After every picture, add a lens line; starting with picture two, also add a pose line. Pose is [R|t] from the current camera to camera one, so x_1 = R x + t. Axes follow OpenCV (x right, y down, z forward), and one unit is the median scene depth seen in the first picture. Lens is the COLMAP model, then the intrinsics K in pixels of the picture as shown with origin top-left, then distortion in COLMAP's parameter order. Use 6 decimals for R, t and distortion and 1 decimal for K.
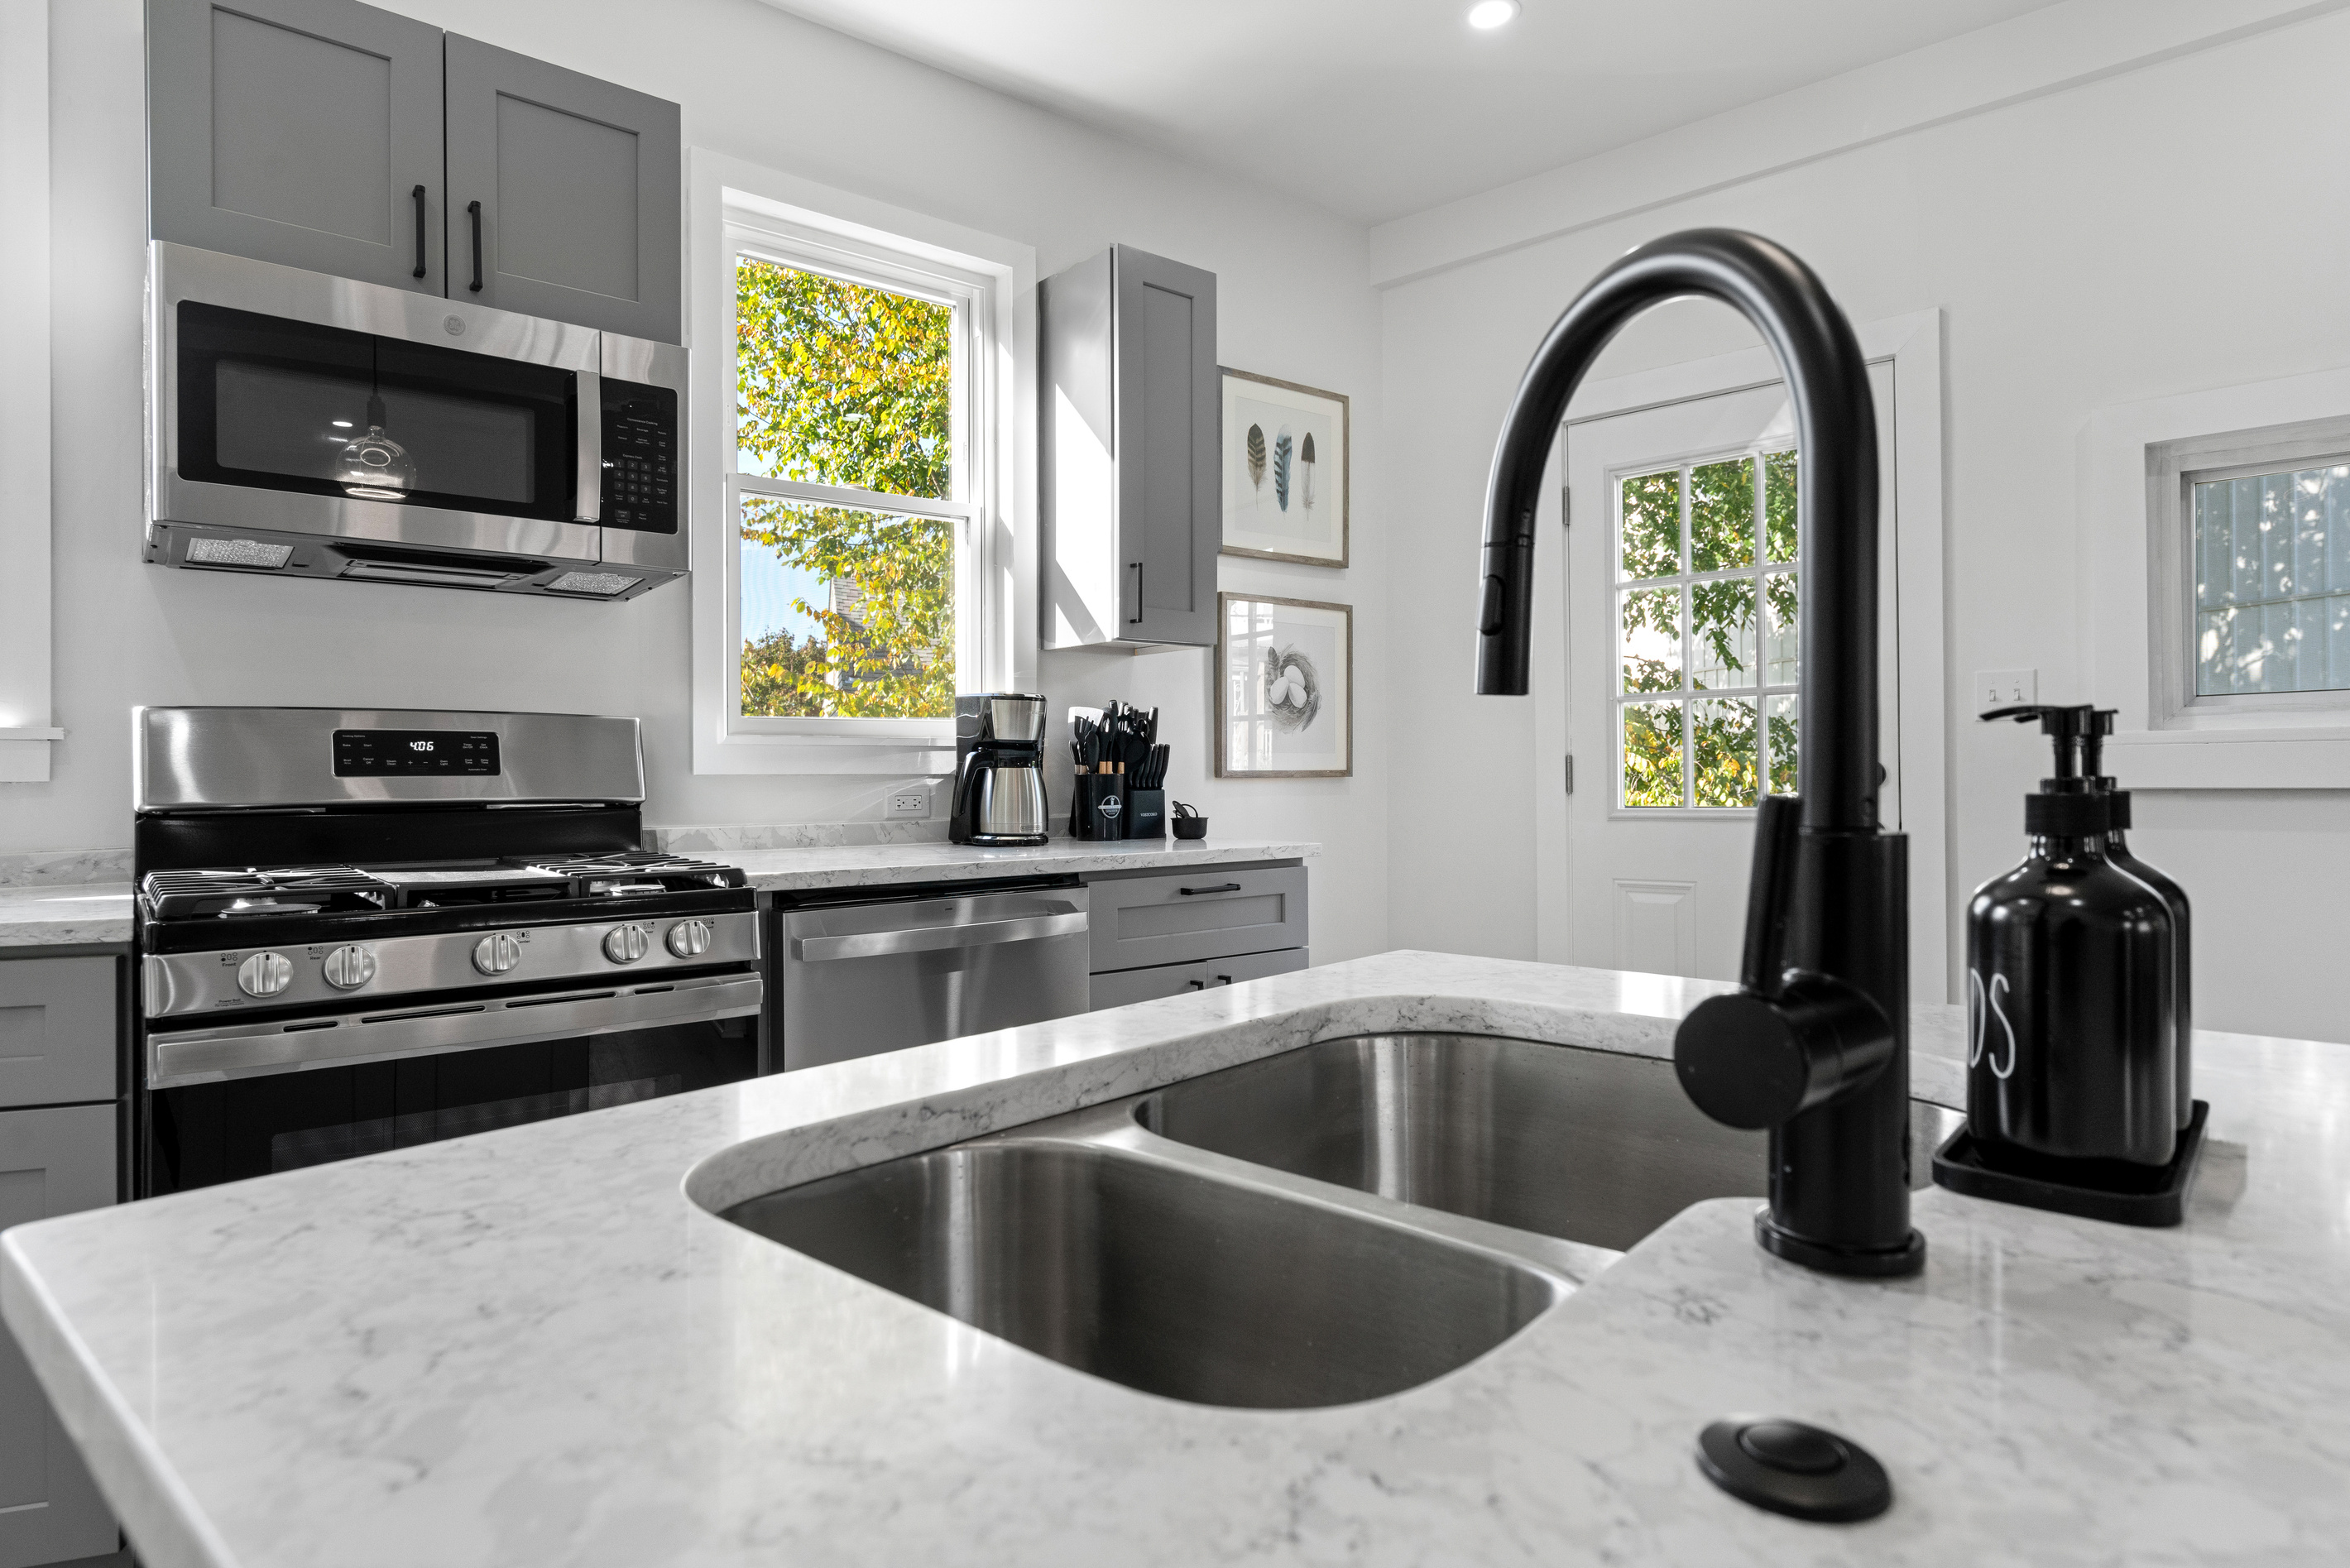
lens RADIAL K [[1306.6, 0, 1175.0], [0, 1306.6, 784.0], [0, 0, 1]] dist [0.012118, -0.000540]
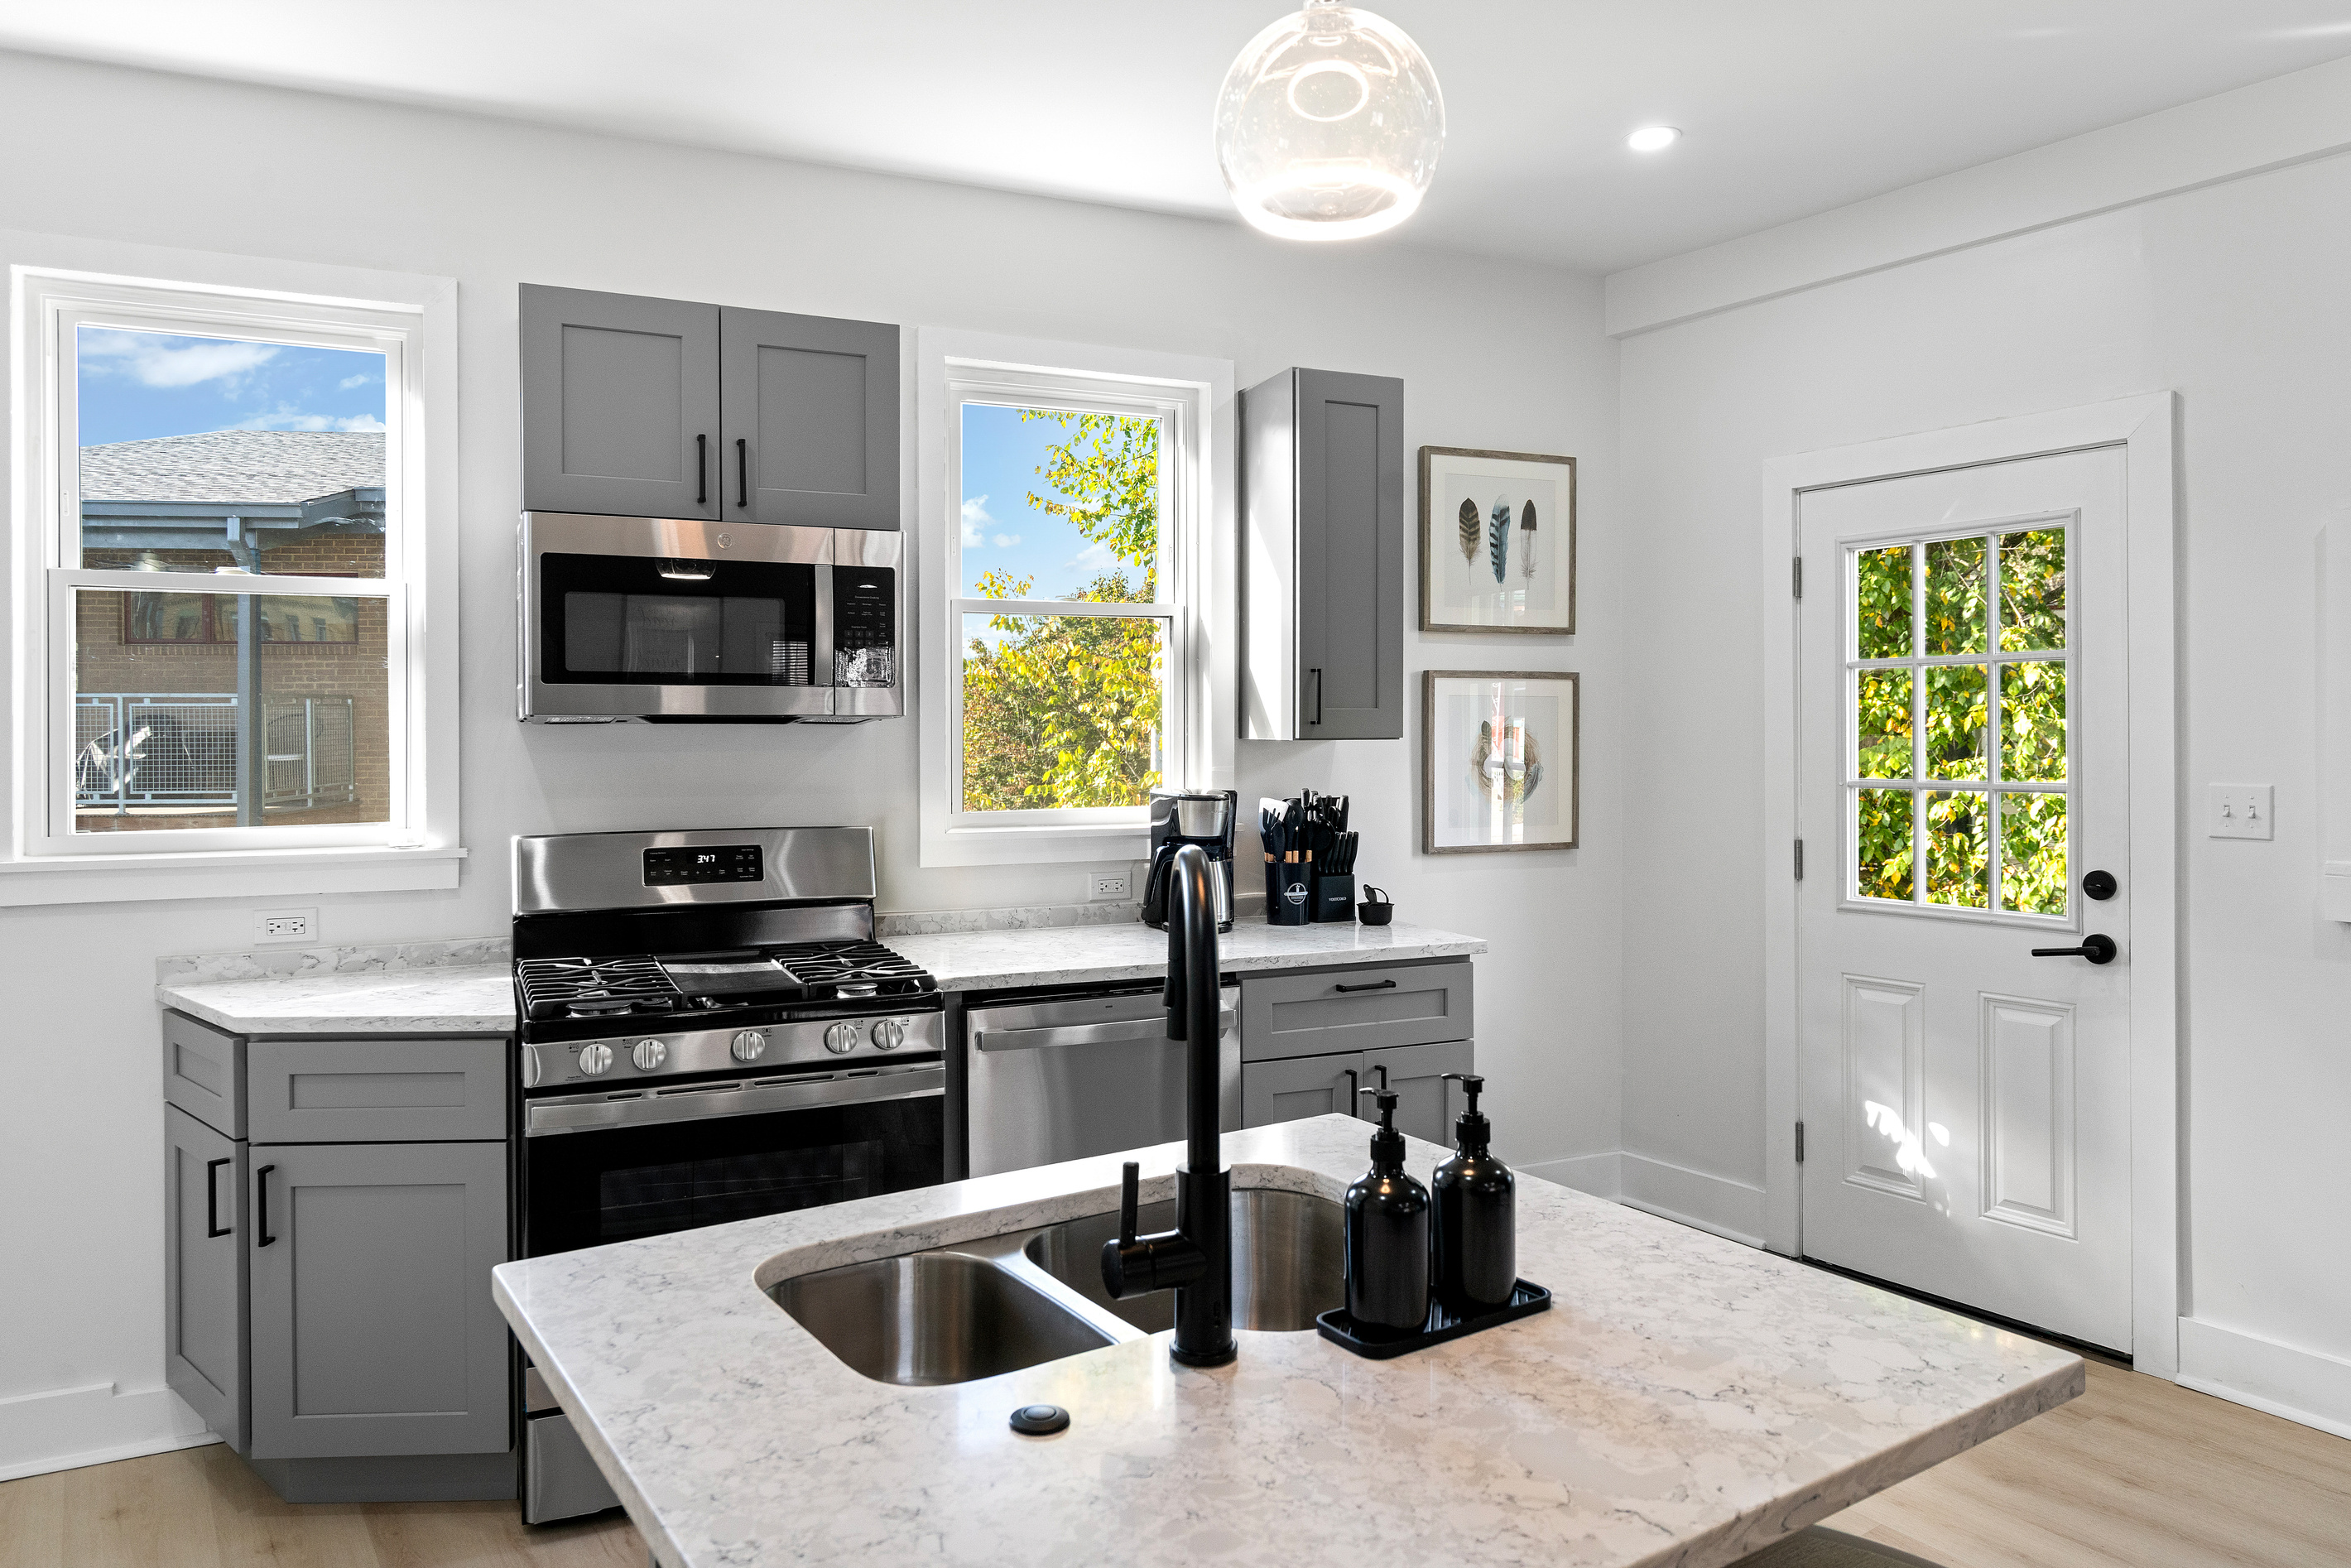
lens RADIAL K [[1550.4, 0, 1175.5], [0, 1550.4, 784.0], [0, 0, 1]] dist [0.015045, -0.001409]
pose [[0.967873, 0.012317, -0.251137, 0.185237], [-0.005840, 0.999631, 0.026517, -0.113132], [0.251371, -0.024198, 0.967588, -0.256860]]
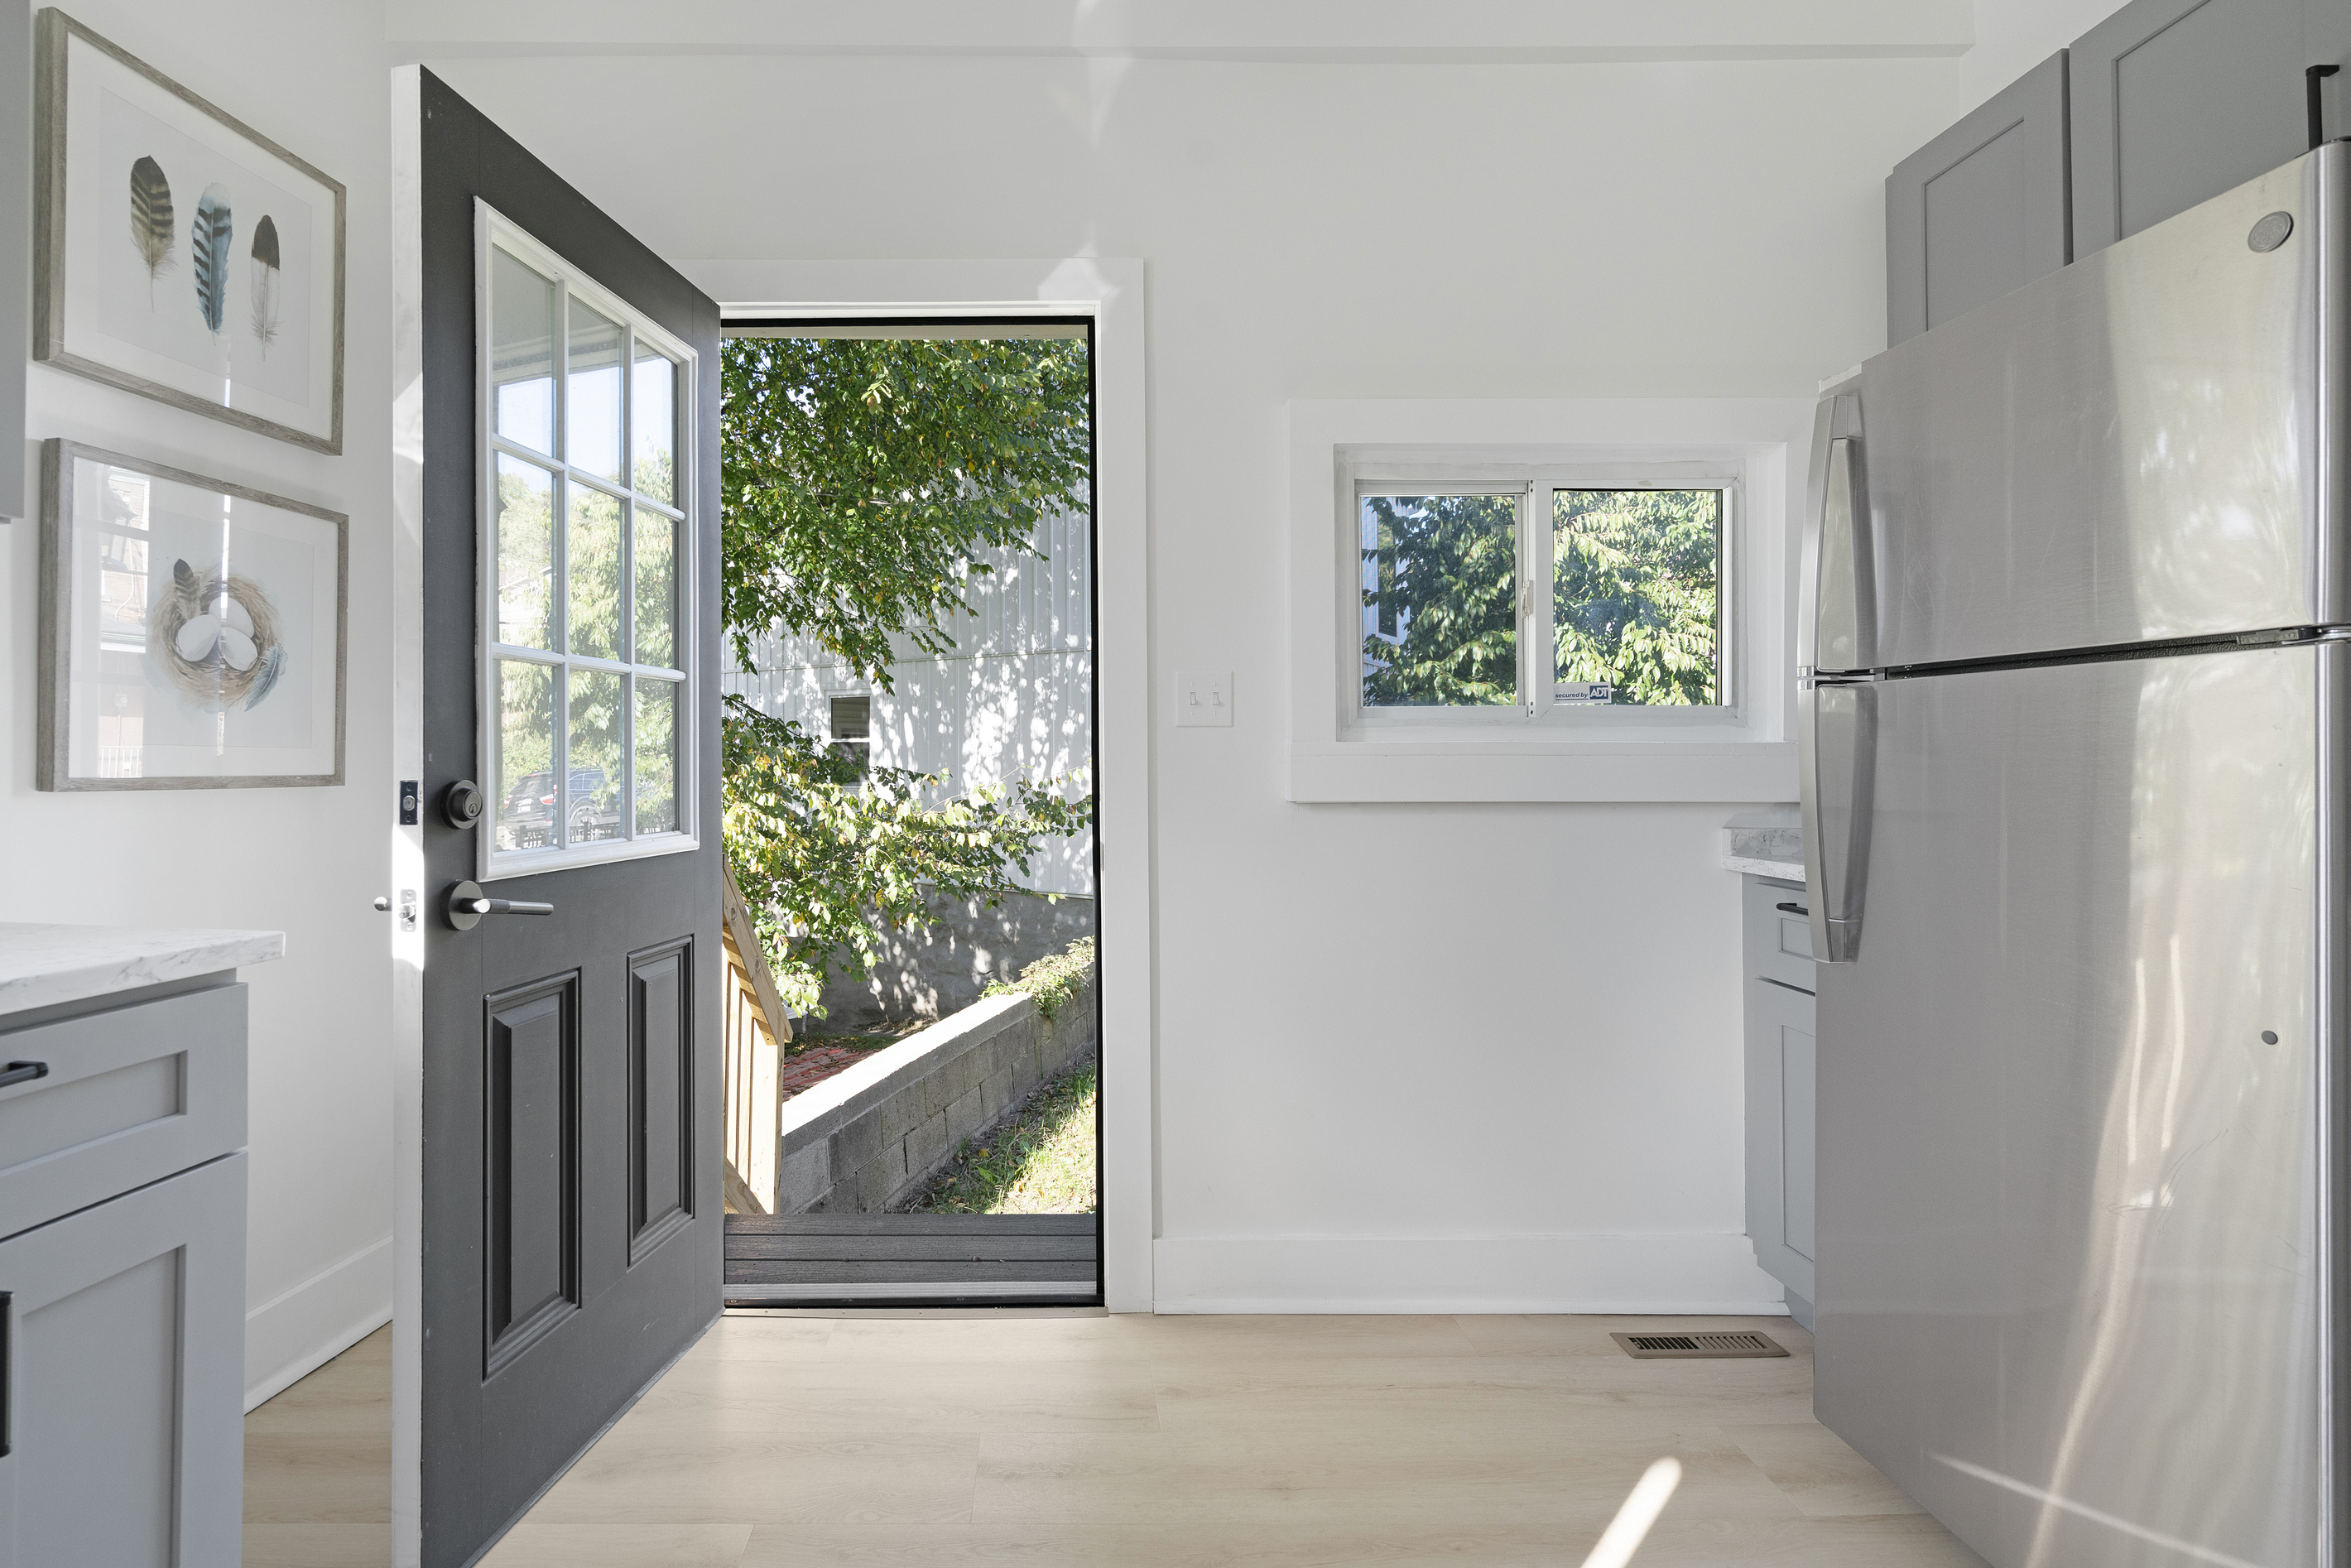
lens RADIAL K [[1104.8, 0, 1064.8], [0, 1104.8, 746.1], [0, 0, 1]] dist [0.004841, -0.000048]
pose [[0.747946, 0.015861, 0.663570, 0.055391], [-0.000333, 0.999723, -0.023521, -0.016995], [-0.663760, 0.017372, 0.747744, 0.501831]]
